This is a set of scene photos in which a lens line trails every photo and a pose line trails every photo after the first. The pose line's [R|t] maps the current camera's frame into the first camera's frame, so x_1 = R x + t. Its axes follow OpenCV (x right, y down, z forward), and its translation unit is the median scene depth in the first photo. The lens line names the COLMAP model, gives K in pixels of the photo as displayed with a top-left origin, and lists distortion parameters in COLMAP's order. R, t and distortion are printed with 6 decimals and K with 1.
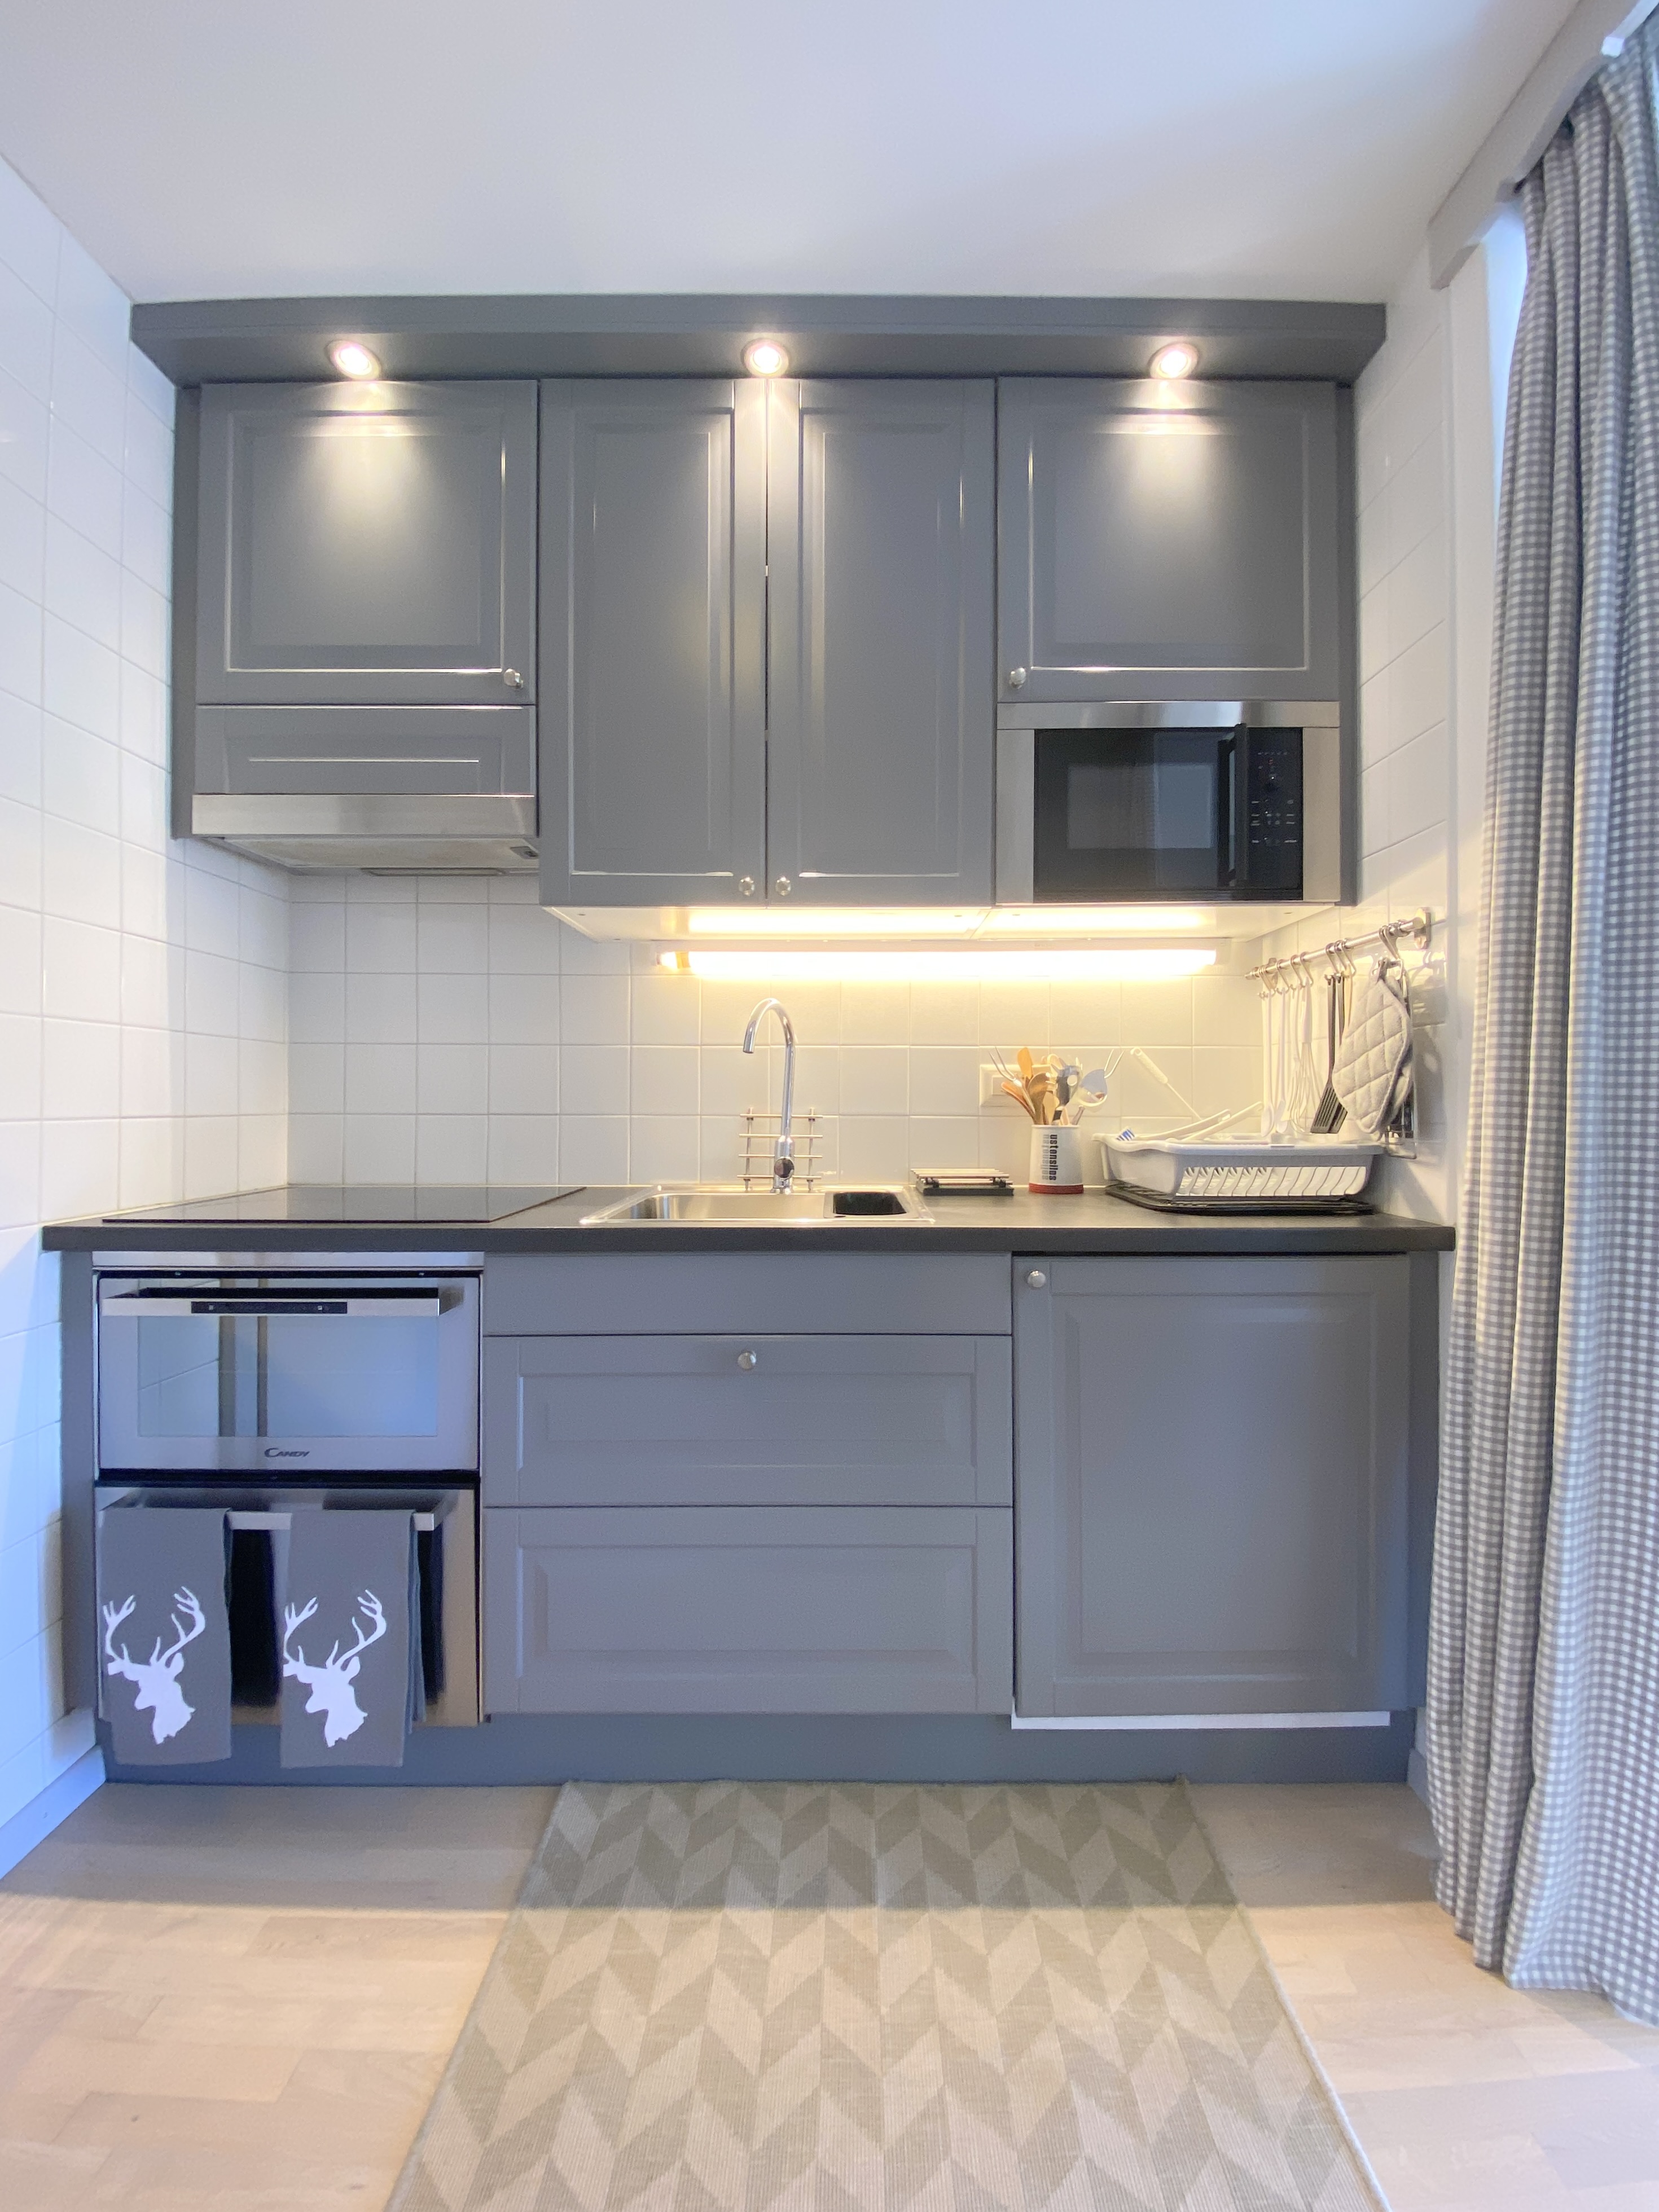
lens RADIAL K [[872.5, 0, 839.0], [0, 872.5, 1101.6], [0, 0, 1]] dist [0.011432, -0.017791]
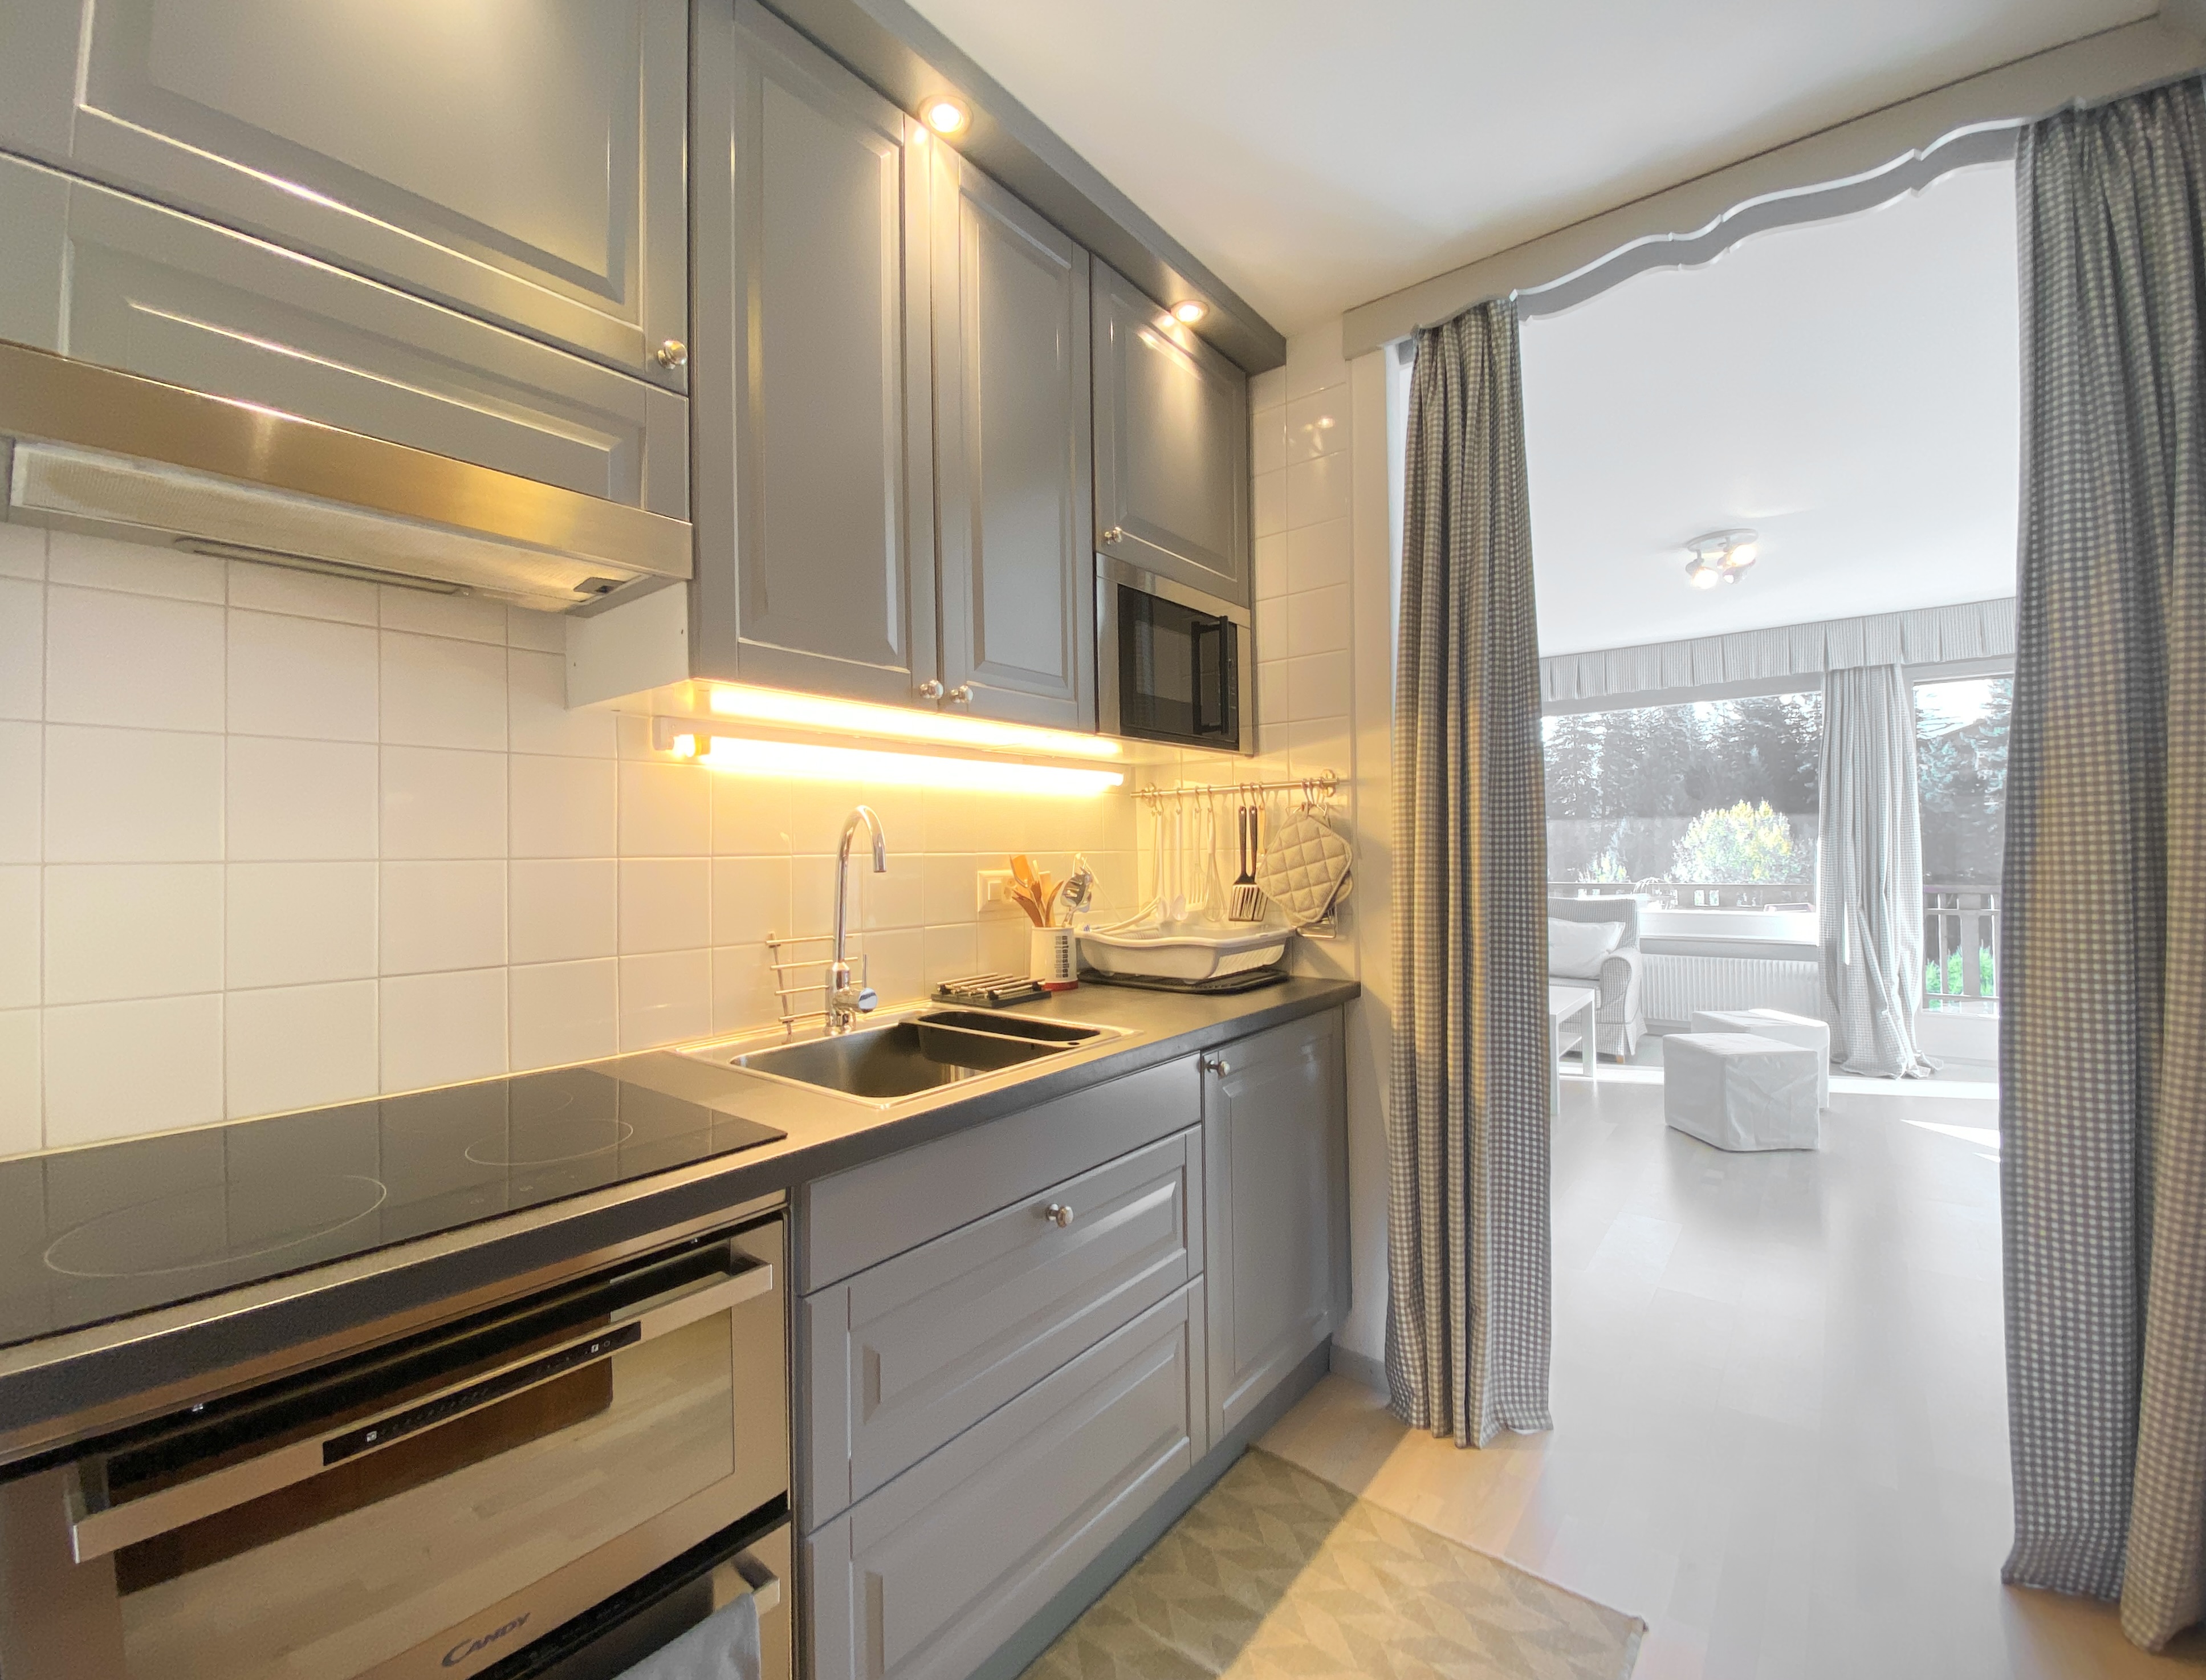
lens RADIAL K [[906.4, 0, 1103.0], [0, 906.4, 840.0], [0, 0, 1]] dist [0.013880, 0.000052]
pose [[0.639462, 0.002129, 0.768820, -0.698123], [0.017840, 0.999686, -0.017607, -0.072788], [-0.768616, 0.024975, 0.639223, 0.273237]]
